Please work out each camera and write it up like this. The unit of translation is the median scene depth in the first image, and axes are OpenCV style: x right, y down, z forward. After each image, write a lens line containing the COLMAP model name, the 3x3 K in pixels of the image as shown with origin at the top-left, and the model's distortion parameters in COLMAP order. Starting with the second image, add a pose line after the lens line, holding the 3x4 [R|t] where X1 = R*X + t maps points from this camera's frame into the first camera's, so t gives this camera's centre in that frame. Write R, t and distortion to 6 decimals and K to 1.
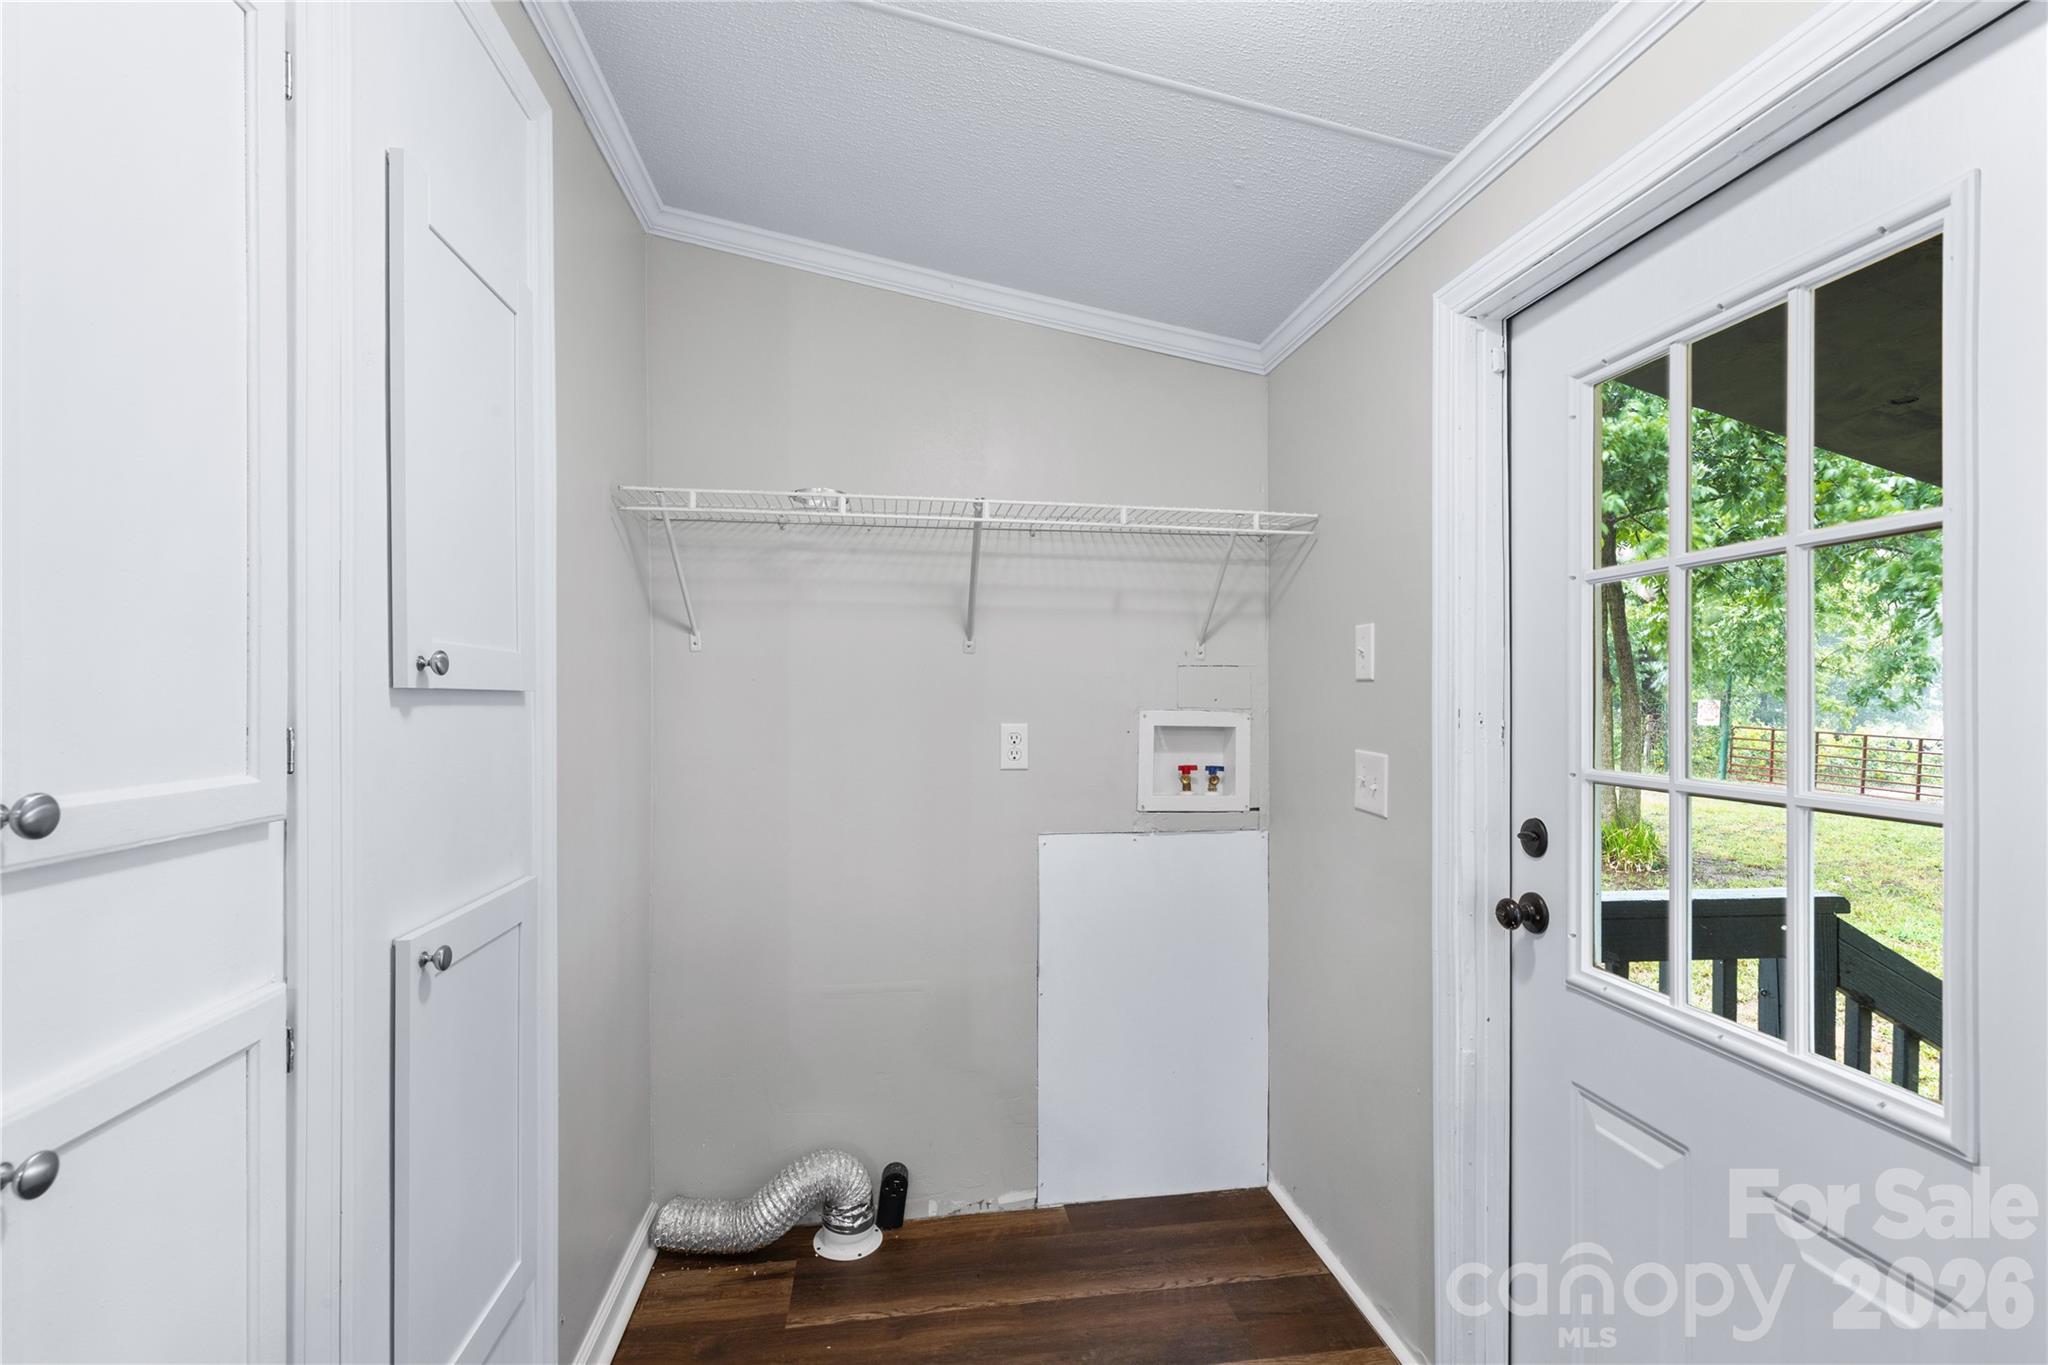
lens RADIAL K [[937.9, 0, 1028.4], [0, 937.9, 690.6], [0, 0, 1]] dist [0.008170, -0.000803]
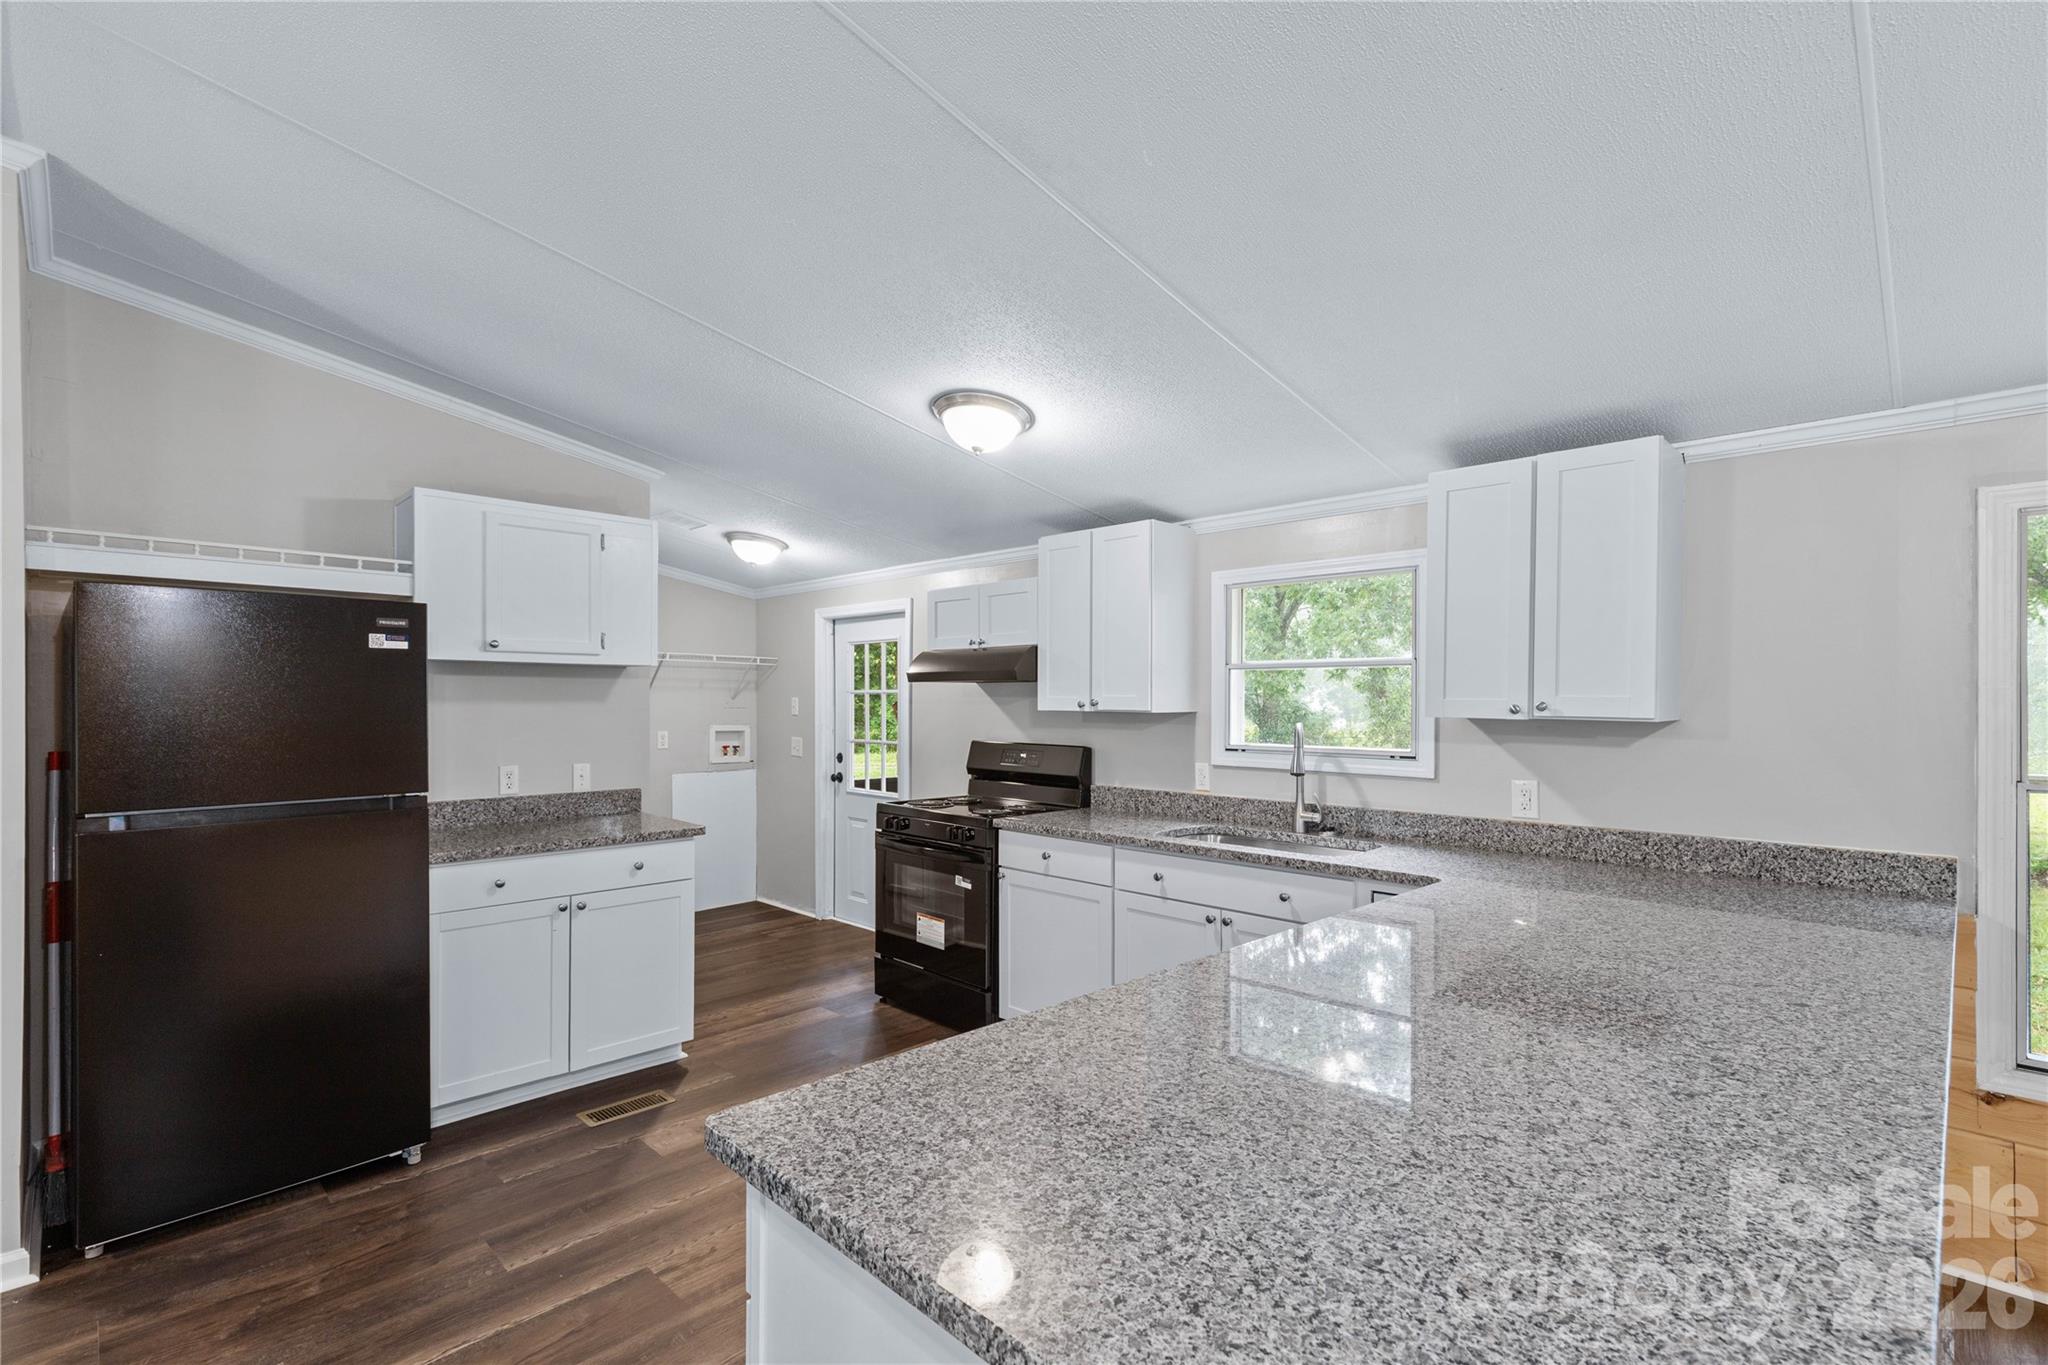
lens RADIAL K [[937.9, 0, 1039.5], [0, 937.9, 710.6], [0, 0, 1]] dist [0.008170, -0.000803]
pose [[0.796634, -0.004582, 0.604444, -0.758293], [-0.004079, 0.999908, 0.012956, -0.059601], [-0.604448, -0.012787, 0.796542, -1.708592]]
